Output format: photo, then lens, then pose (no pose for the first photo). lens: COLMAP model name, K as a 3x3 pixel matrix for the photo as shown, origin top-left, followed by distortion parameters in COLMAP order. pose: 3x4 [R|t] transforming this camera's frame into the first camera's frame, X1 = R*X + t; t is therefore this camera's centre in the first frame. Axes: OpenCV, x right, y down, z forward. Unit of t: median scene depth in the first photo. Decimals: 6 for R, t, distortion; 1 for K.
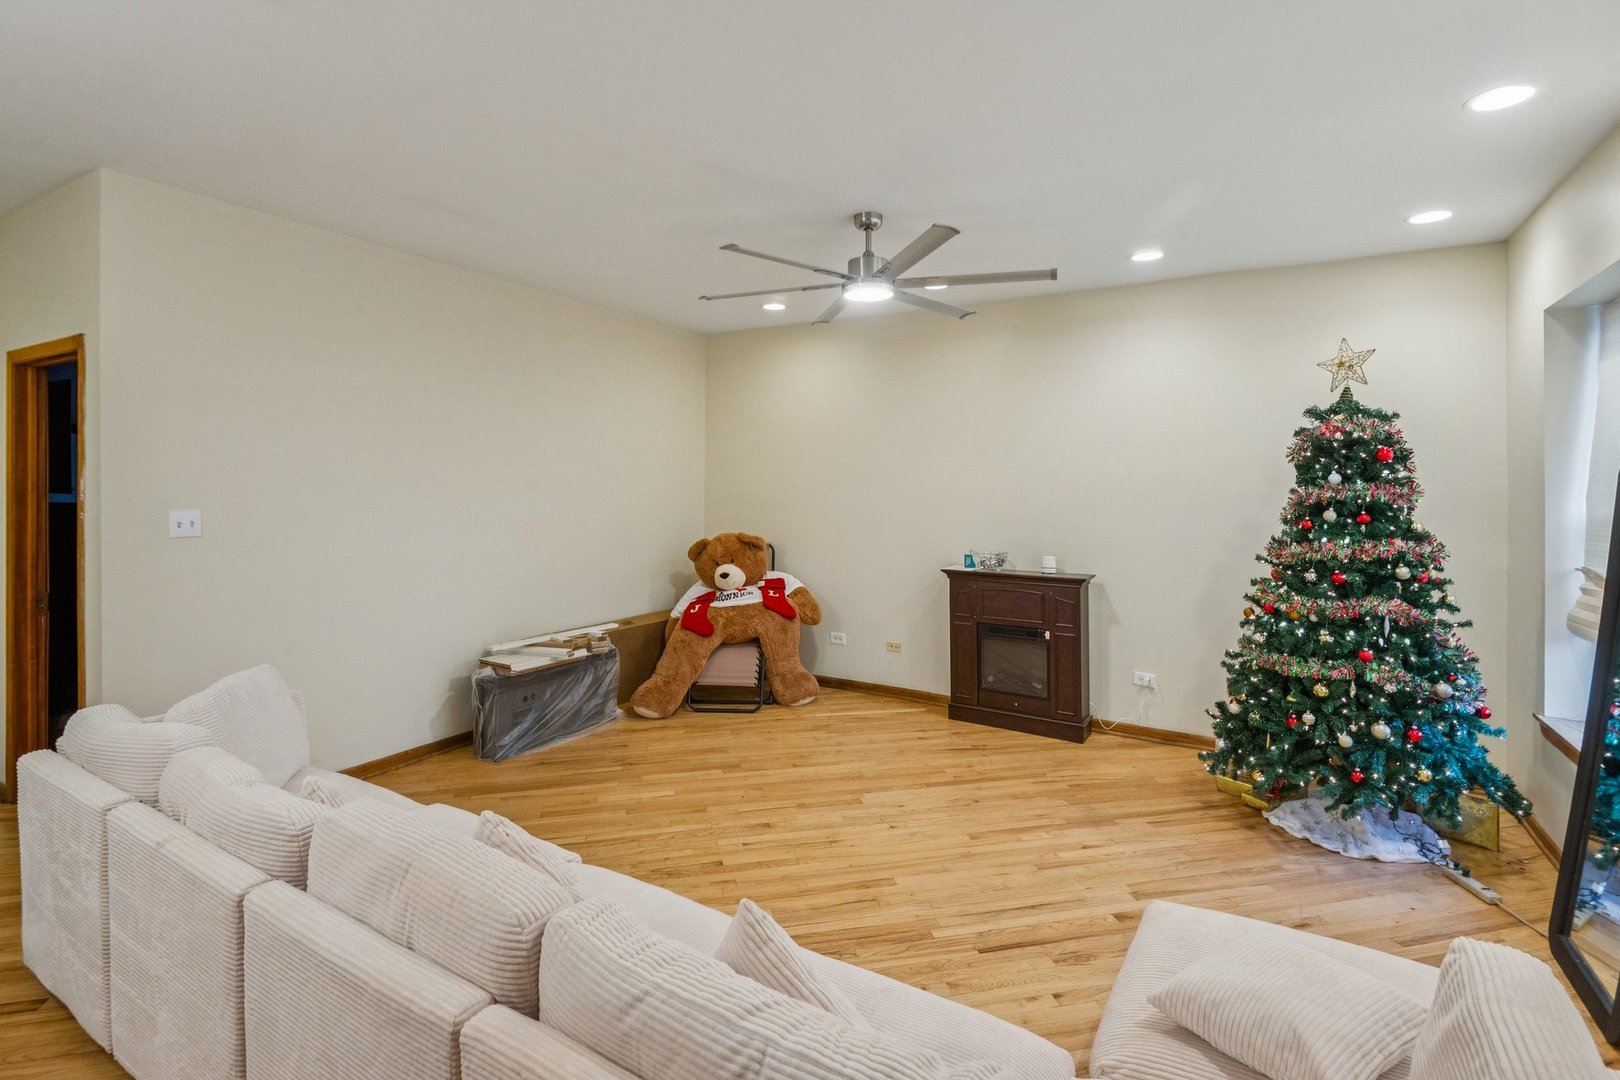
lens RADIAL K [[756.7, 0, 810.1], [0, 756.7, 492.7], [0, 0, 1]] dist [0.000832, 0.000219]
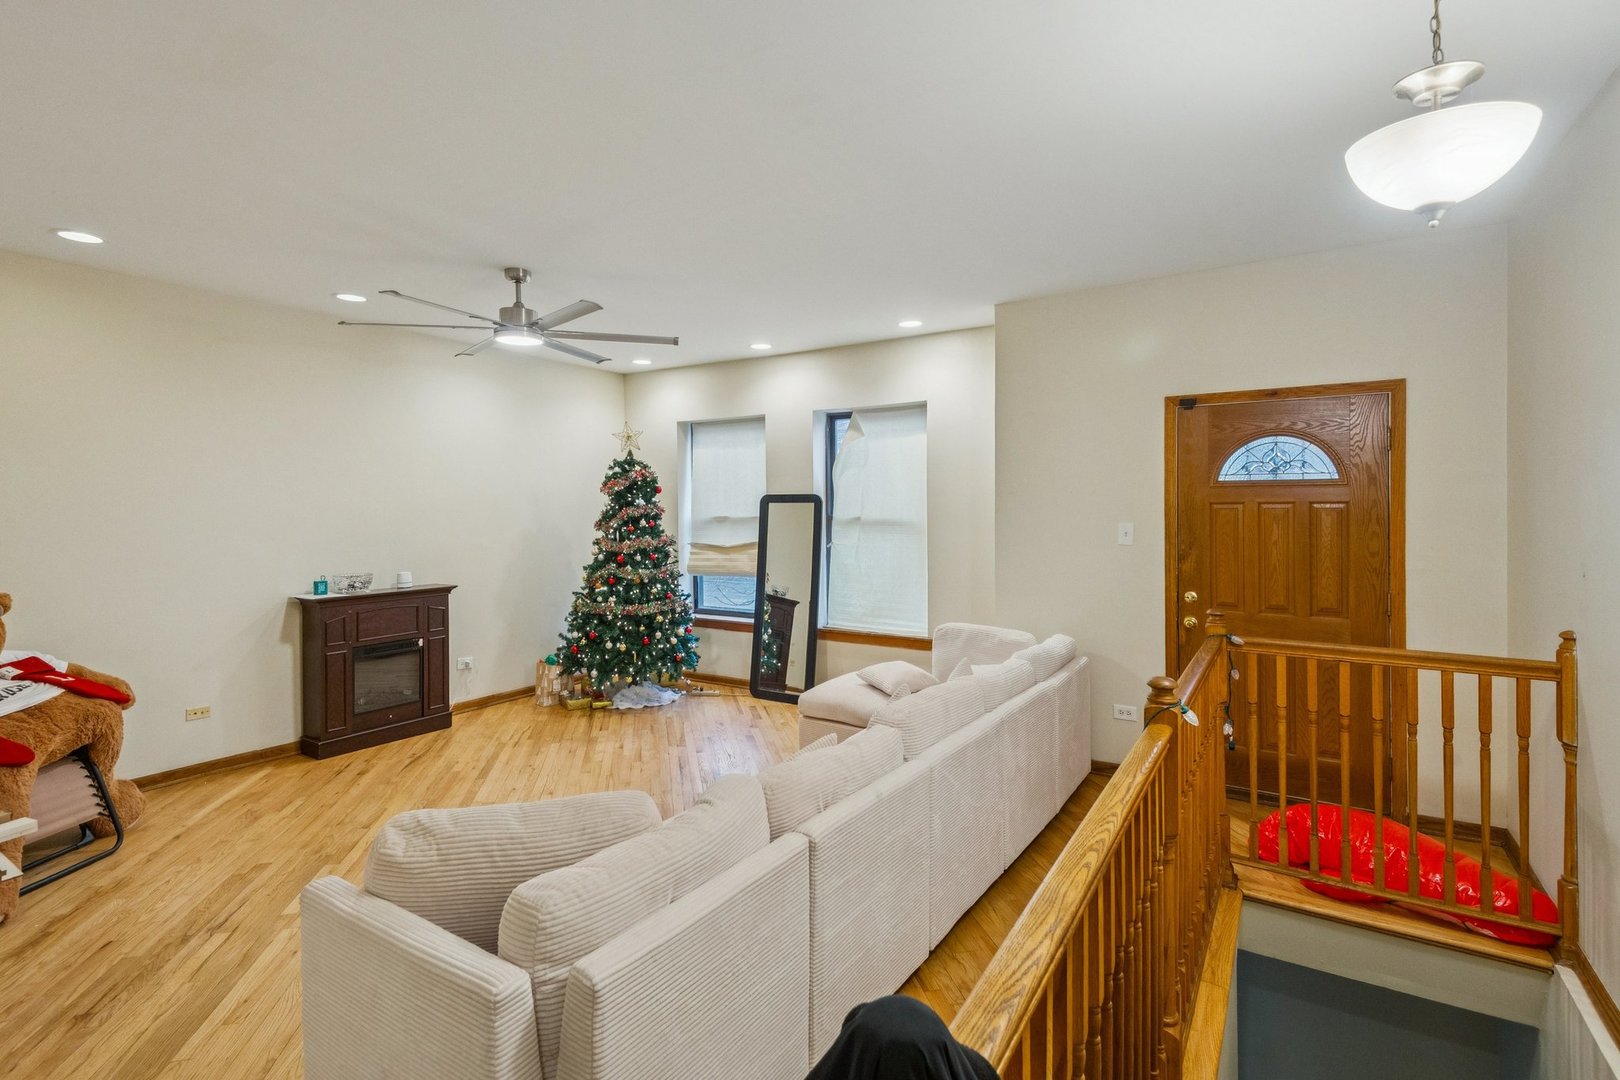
lens RADIAL K [[761.9, 0, 814.7], [0, 761.9, 502.4], [0, 0, 1]] dist [-0.002111, -0.022429]
pose [[0.014997, -0.001720, 0.999886, -0.803283], [0.010710, 0.999941, 0.001560, -0.012248], [-0.999830, 0.010686, 0.015014, 0.413914]]
